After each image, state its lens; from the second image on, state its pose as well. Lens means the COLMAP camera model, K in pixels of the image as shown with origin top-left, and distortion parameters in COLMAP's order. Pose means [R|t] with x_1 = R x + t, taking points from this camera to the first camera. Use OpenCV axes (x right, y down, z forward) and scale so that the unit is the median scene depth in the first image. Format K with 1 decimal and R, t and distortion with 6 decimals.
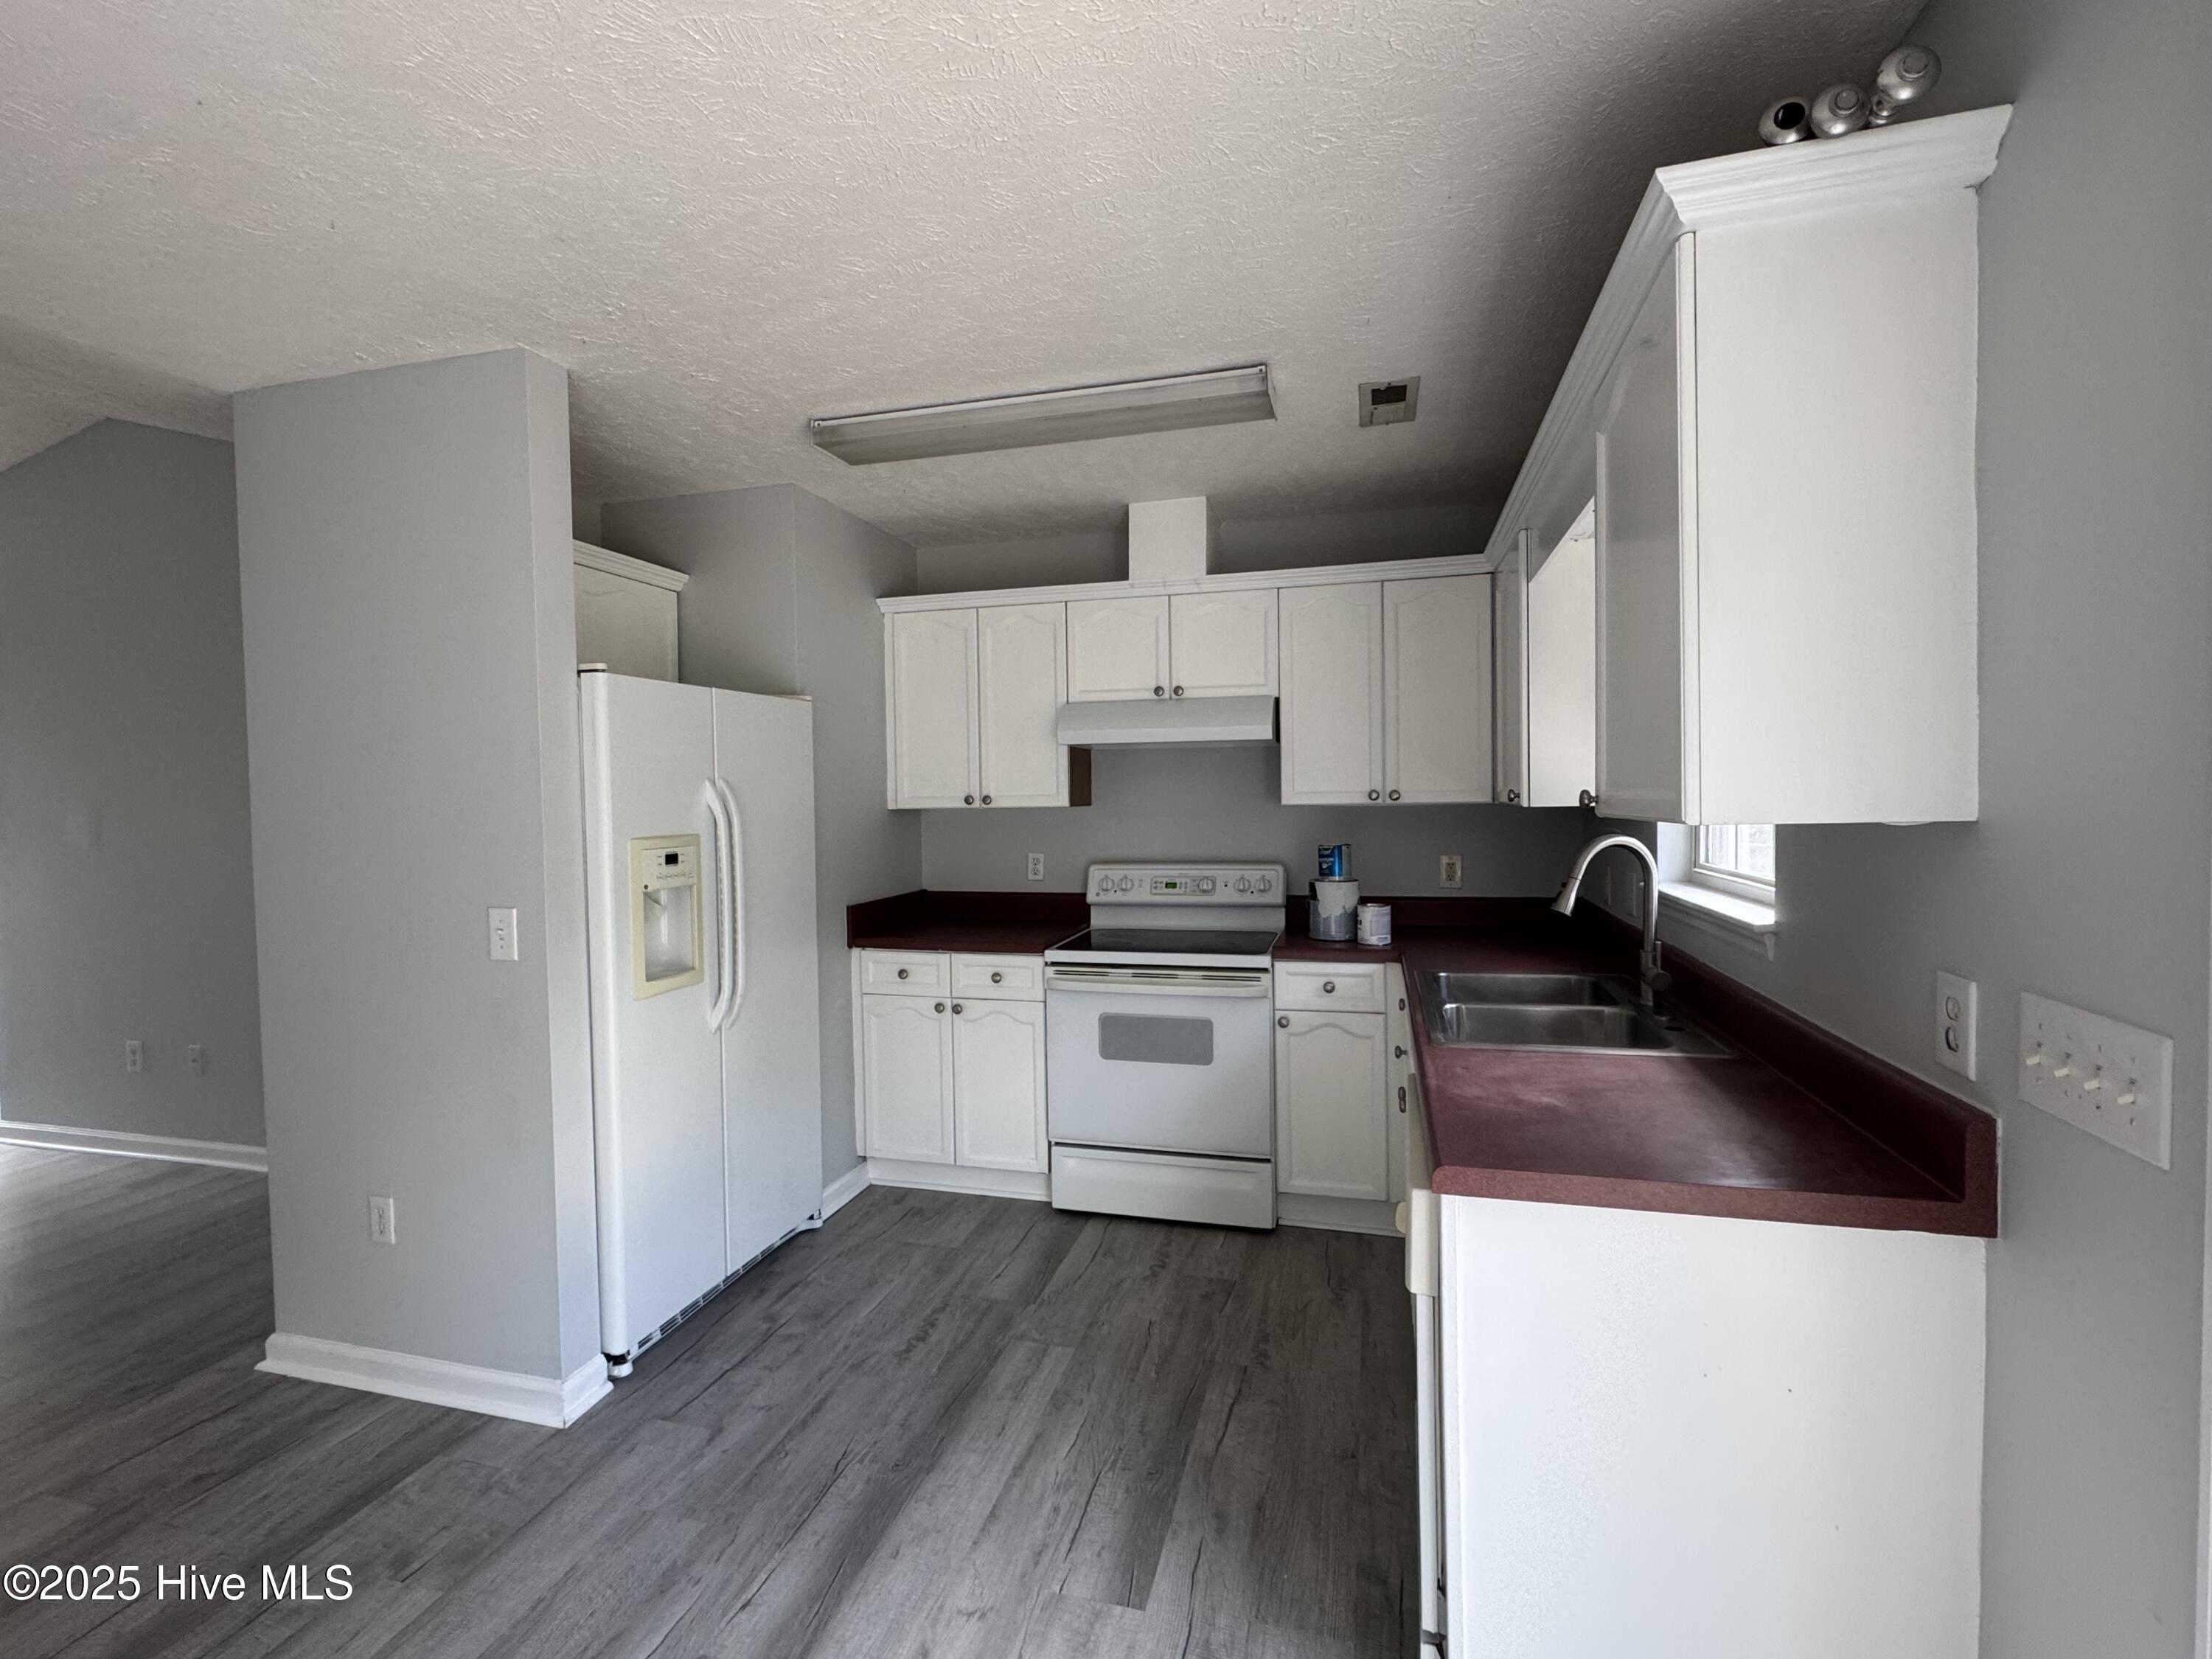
lens RADIAL K [[991.4, 0, 1106.0], [0, 991.4, 829.5], [0, 0, 1]] dist [-0.000971, 0.000217]
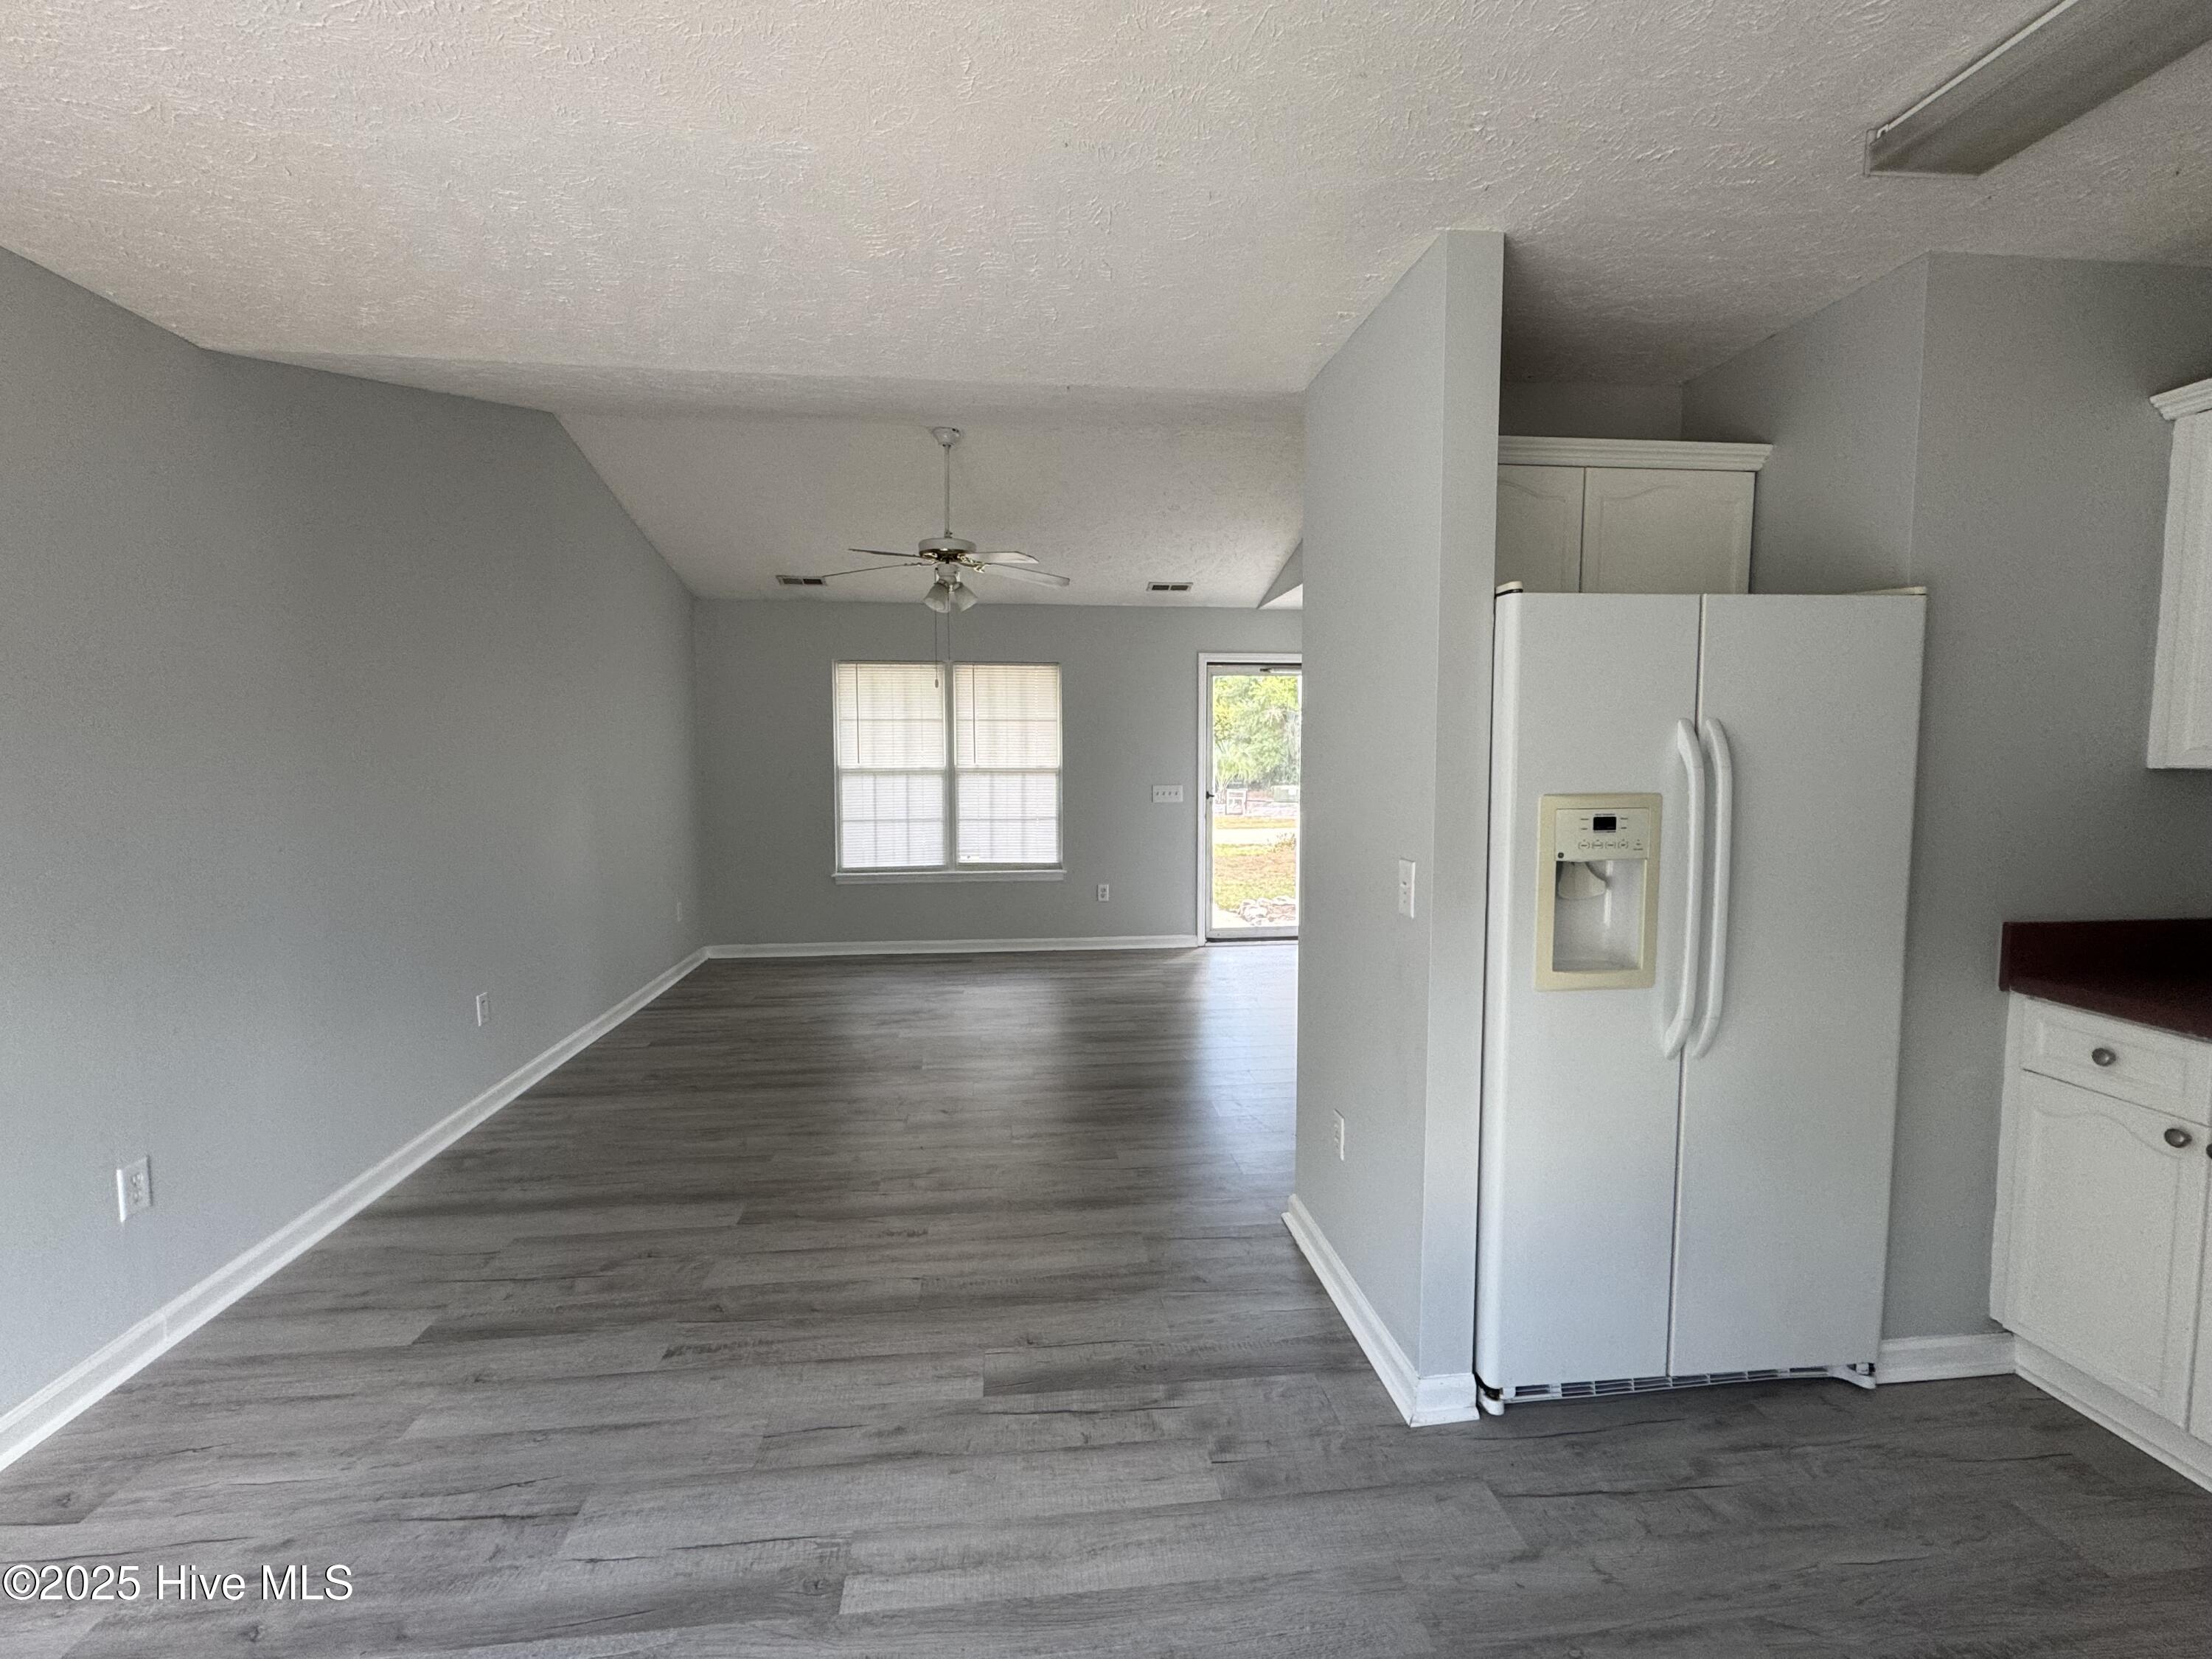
lens RADIAL K [[991.4, 0, 1106.0], [0, 991.4, 829.5], [0, 0, 1]] dist [-0.000971, 0.000217]
pose [[0.365955, 0.085749, -0.926674, 0.139157], [-0.036583, 0.996302, 0.077745, -0.011628], [0.929913, 0.005450, 0.367739, 0.339205]]
